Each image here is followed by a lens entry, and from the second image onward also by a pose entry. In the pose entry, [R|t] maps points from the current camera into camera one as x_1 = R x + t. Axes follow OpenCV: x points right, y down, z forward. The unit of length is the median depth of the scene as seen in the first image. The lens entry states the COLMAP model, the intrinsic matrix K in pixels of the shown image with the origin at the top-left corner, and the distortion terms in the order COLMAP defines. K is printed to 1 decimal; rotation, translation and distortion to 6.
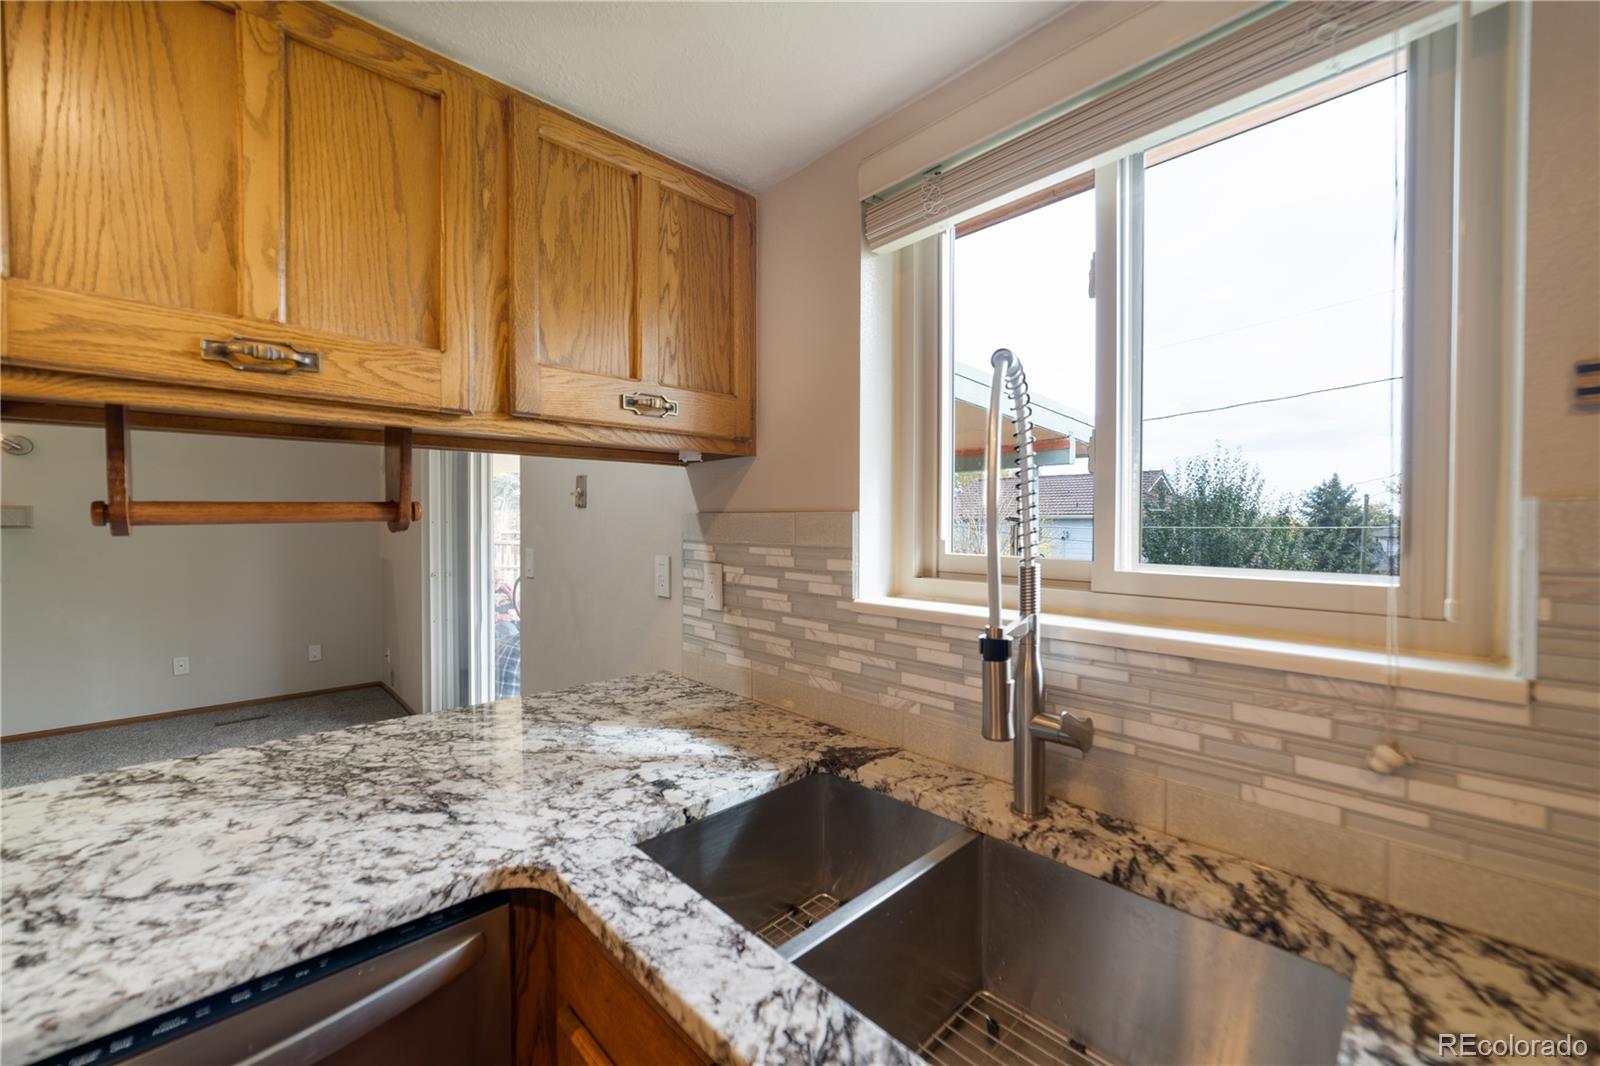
lens RADIAL K [[620.1, 0, 800.5], [0, 620.1, 531.4], [0, 0, 1]] dist [-0.024935, 0.008383]
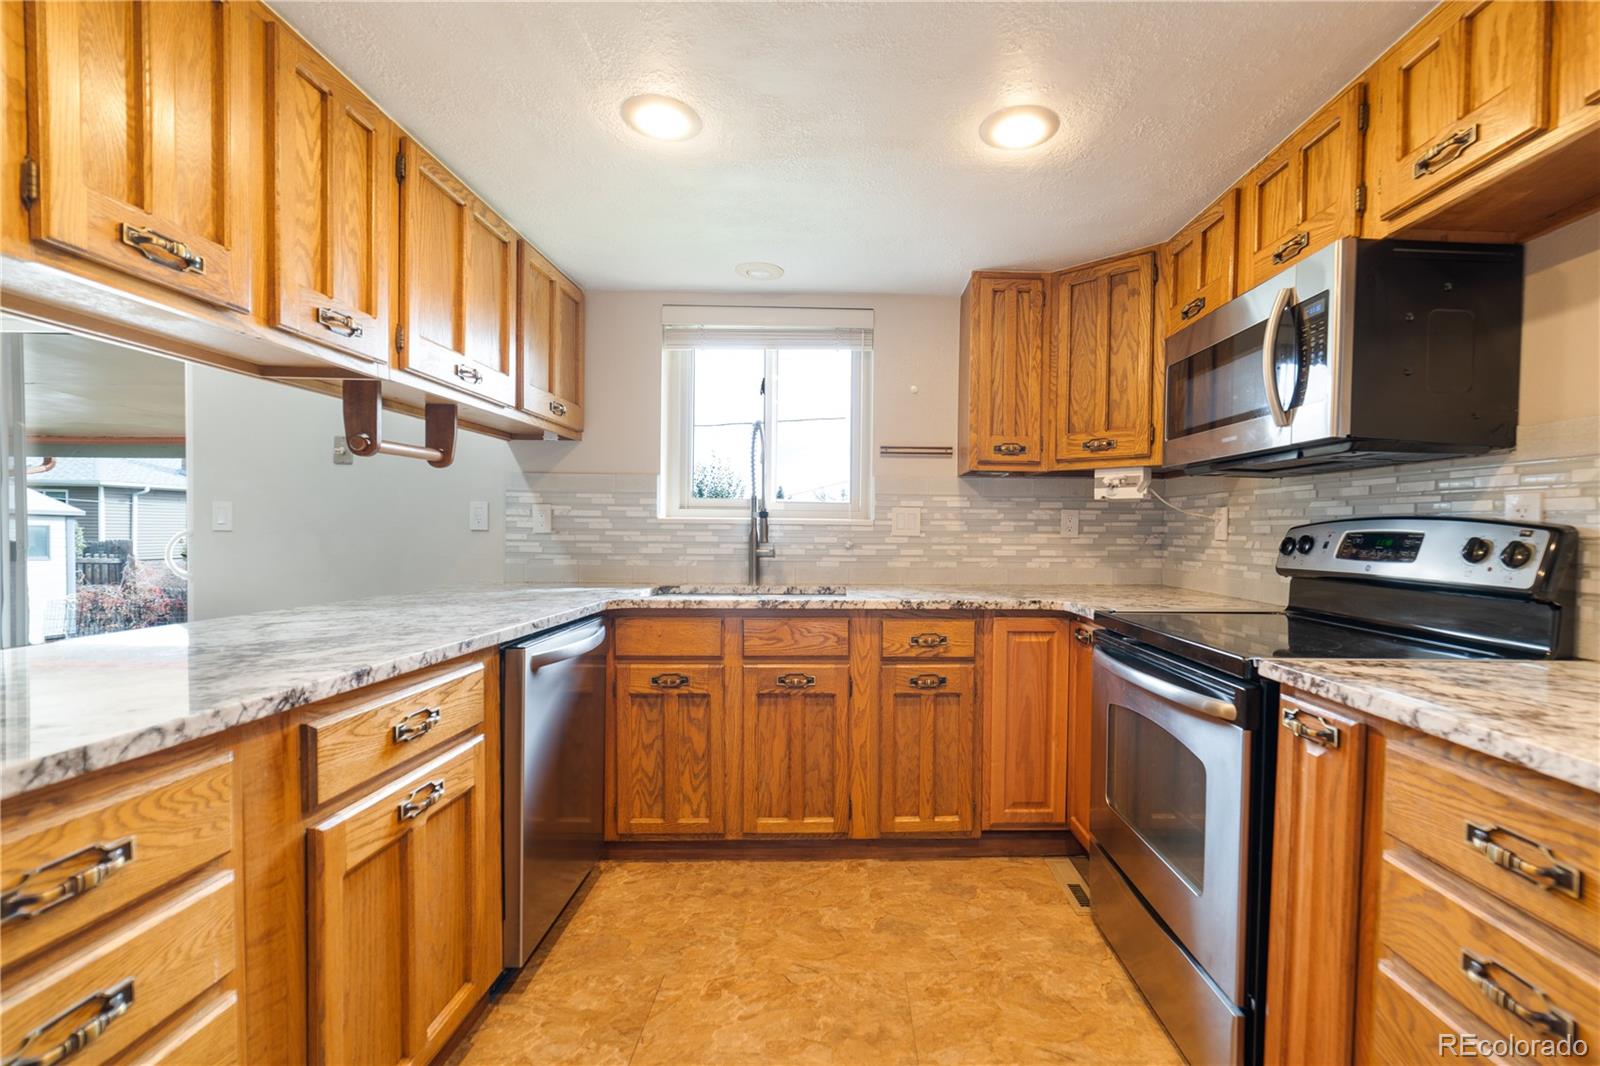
lens RADIAL K [[682.7, 0, 860.6], [0, 682.7, 544.1], [0, 0, 1]] dist [-0.024395, 0.009282]
pose [[0.669388, -0.009076, 0.742857, -1.144723], [0.001197, 0.999937, 0.011139, 0.174012], [-0.742912, -0.006567, 0.669357, -1.011342]]
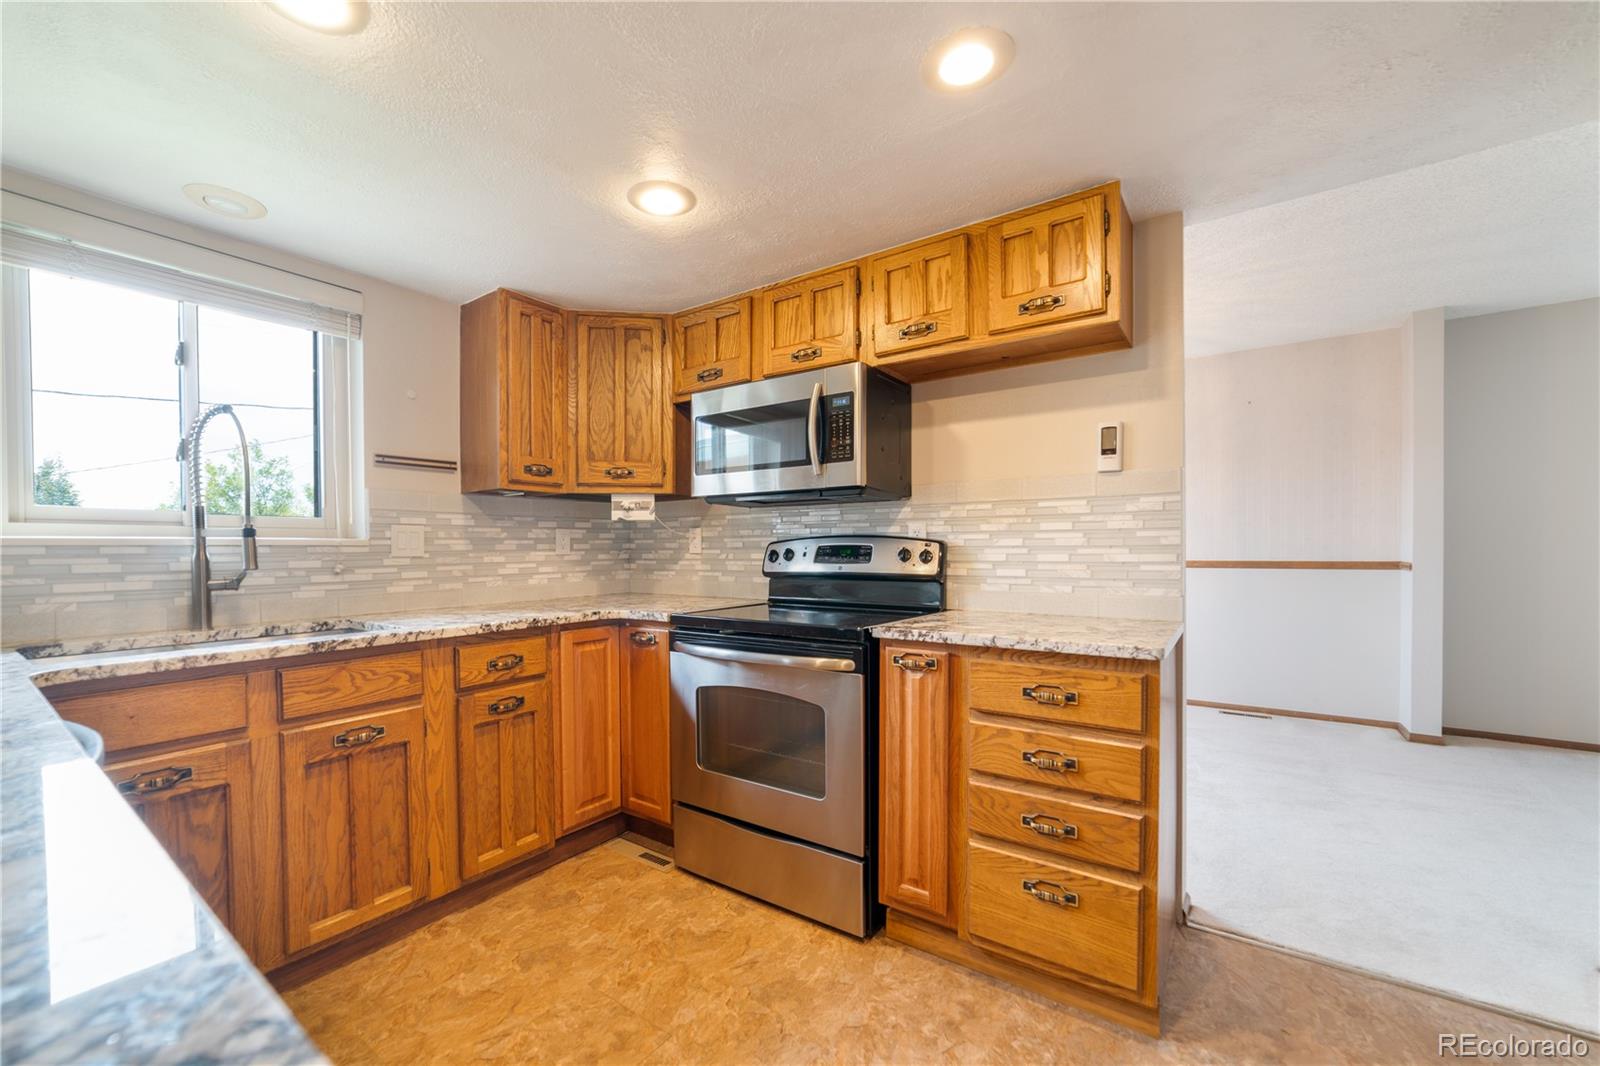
lens RADIAL K [[653.7, 0, 757.6], [0, 653.7, 557.6], [0, 0, 1]] dist [-0.019682, 0.010642]
pose [[-0.157570, -0.013337, 0.987418, -1.436954], [0.021973, 0.999614, 0.017008, 0.164783], [-0.987263, 0.024376, -0.157217, -0.322514]]
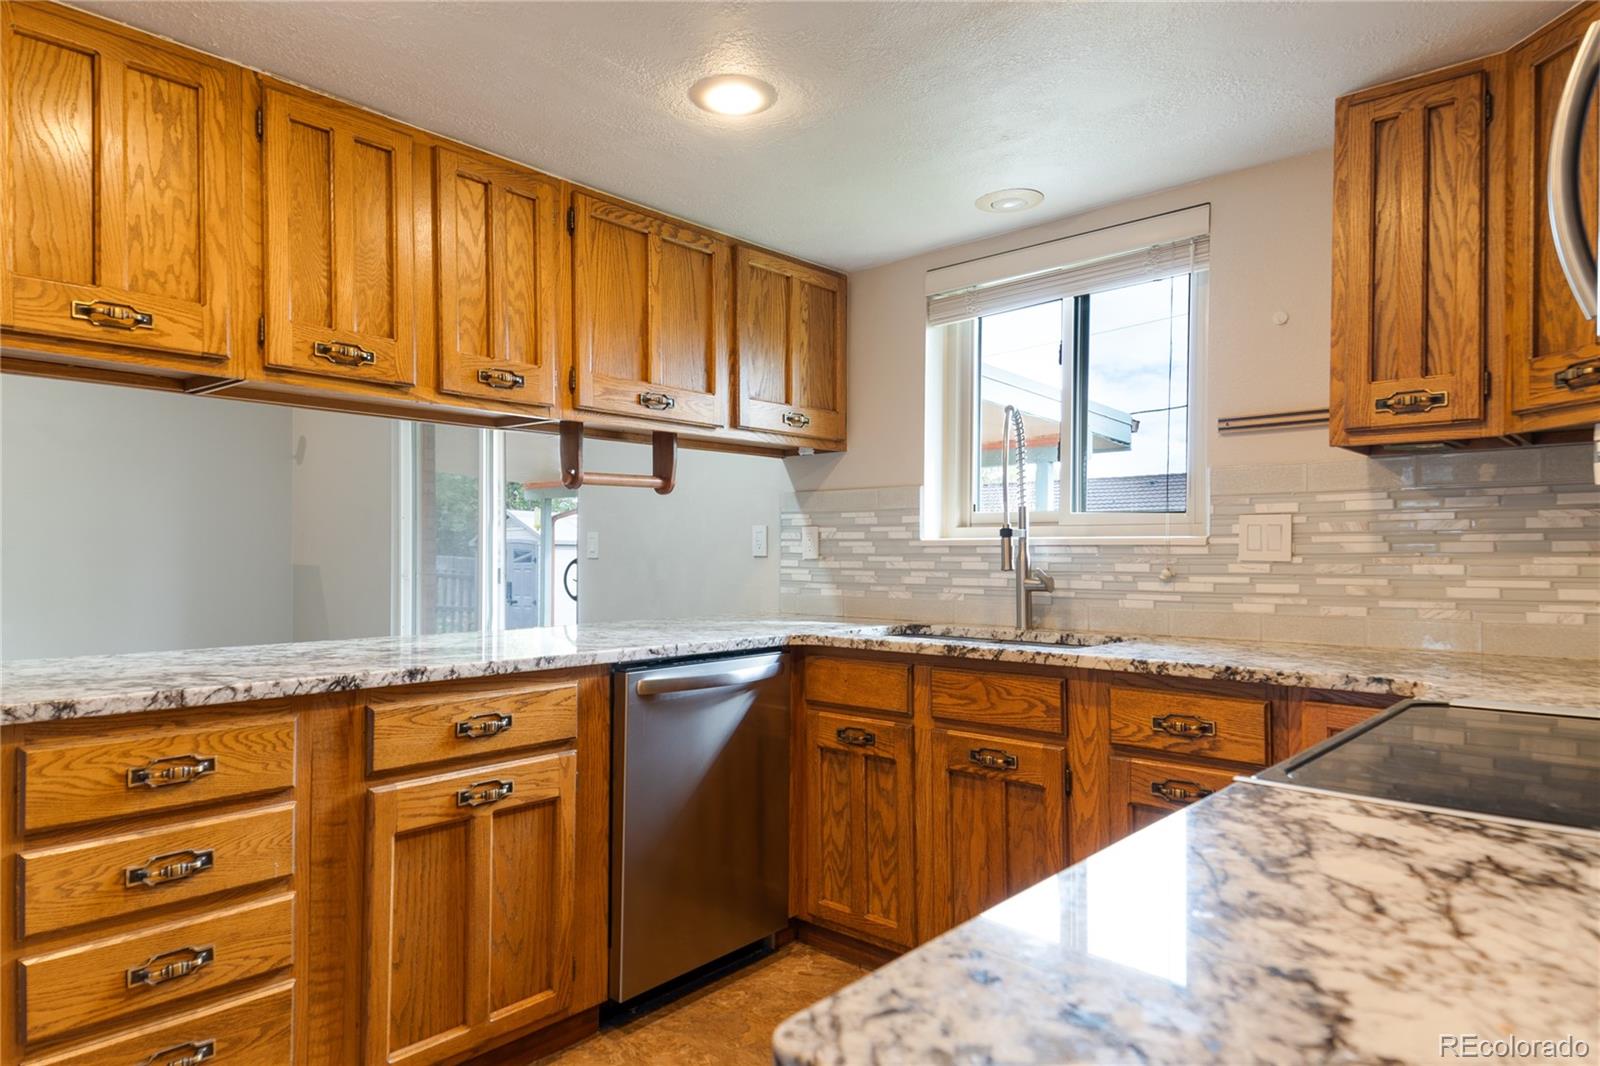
lens RADIAL K [[963.6, 0, 771.4], [0, 963.6, 549.8], [0, 0, 1]] dist [0.132156, -0.105668]
pose [[0.997839, 0.000385, 0.065705, -0.479356], [0.000741, 0.999853, -0.017122, 0.182264], [-0.065702, 0.017134, 0.997692, -1.536213]]
